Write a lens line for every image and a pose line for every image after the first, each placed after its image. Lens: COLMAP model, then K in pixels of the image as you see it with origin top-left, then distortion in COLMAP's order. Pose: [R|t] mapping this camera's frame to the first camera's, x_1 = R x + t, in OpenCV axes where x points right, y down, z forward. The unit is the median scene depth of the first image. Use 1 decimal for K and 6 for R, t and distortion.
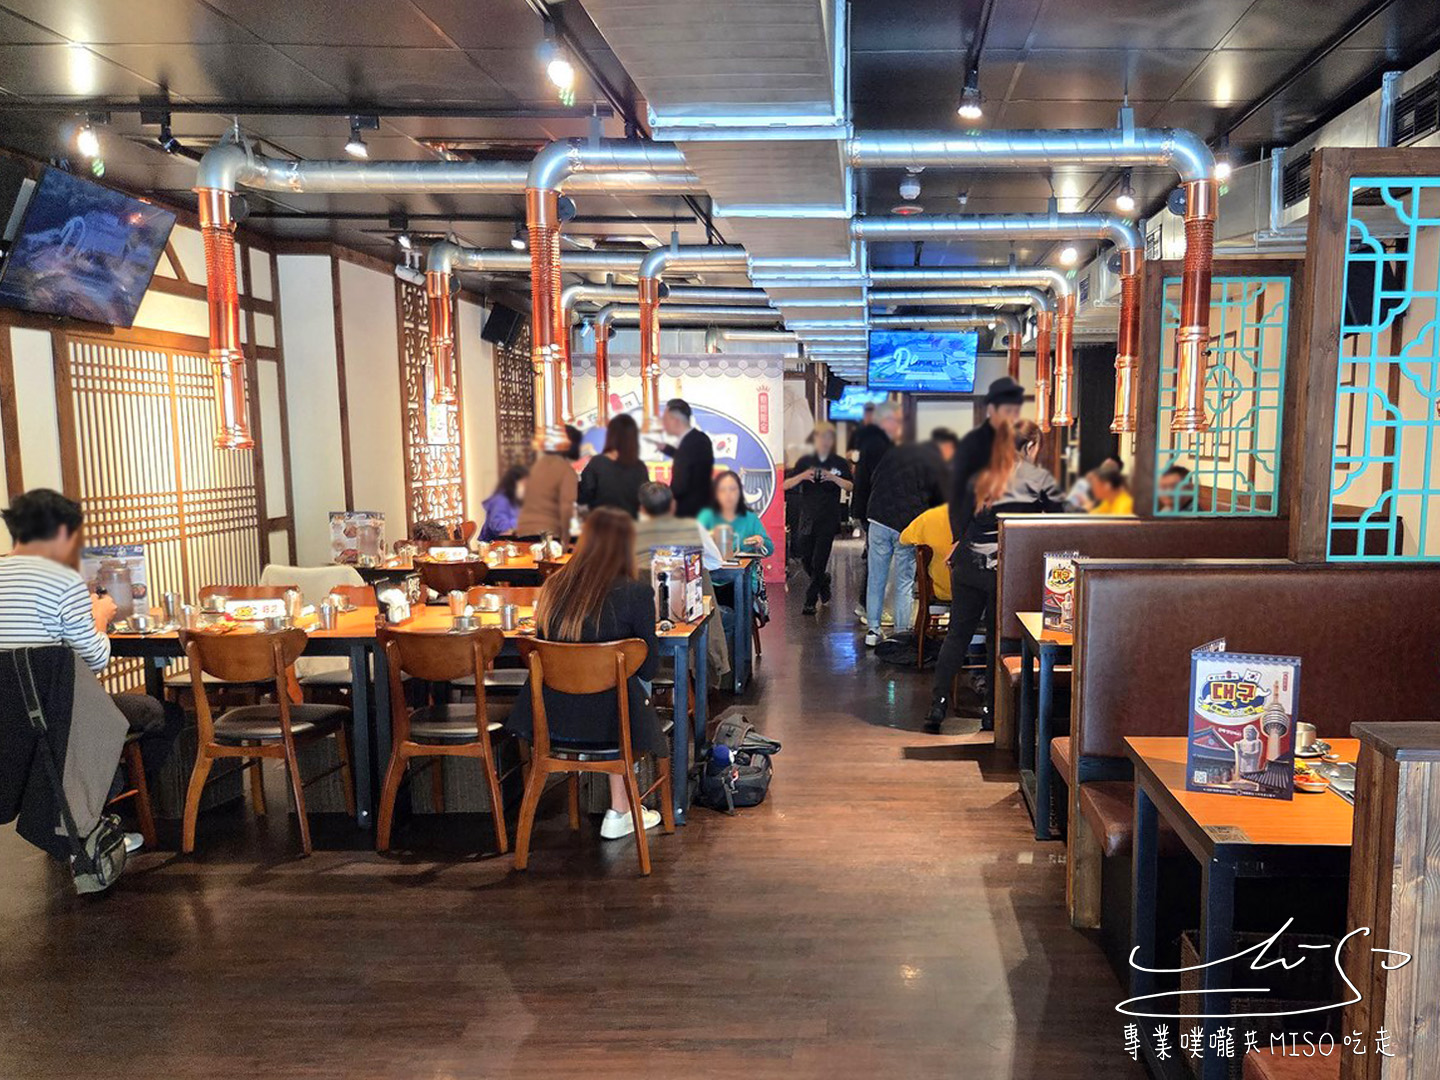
lens RADIAL K [[977.2, 0, 720.0], [0, 977.2, 540.0], [0, 0, 1]] dist [0.001389, -0.001596]
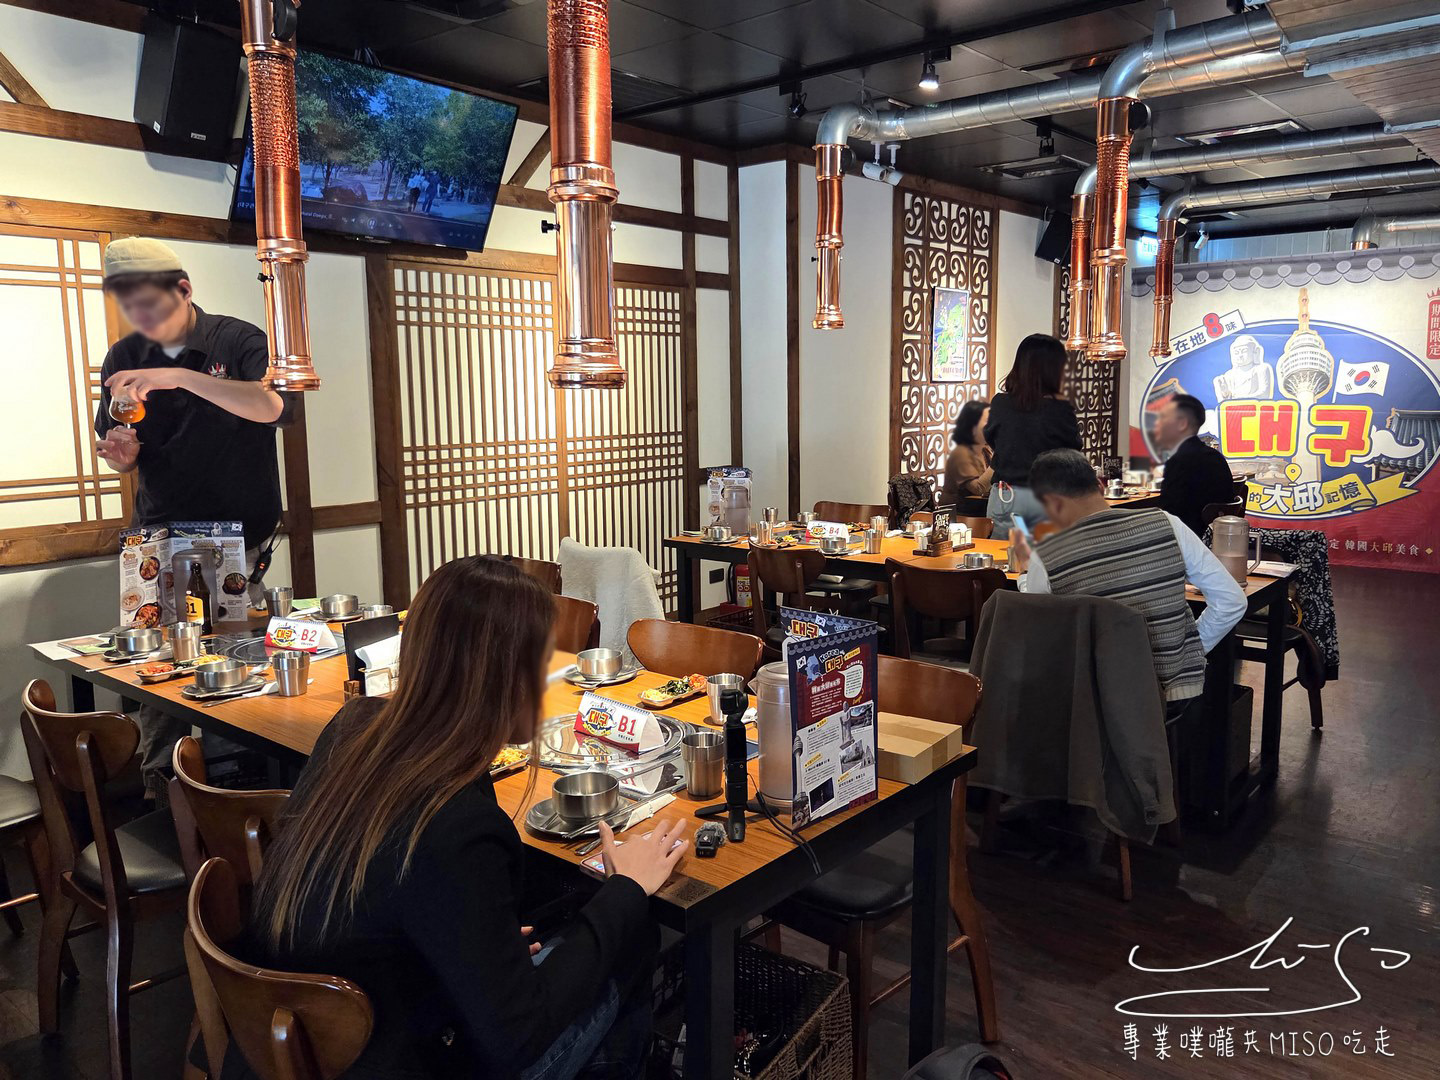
lens RADIAL K [[1031.8, 0, 721.6], [0, 1031.8, 506.9], [0, 0, 1]] dist [0.043390, -0.003750]
pose [[0.843161, 0.052653, -0.535076, 0.051613], [-0.040834, 0.998590, 0.033919, -0.018509], [0.536108, -0.006750, 0.844123, 0.208094]]
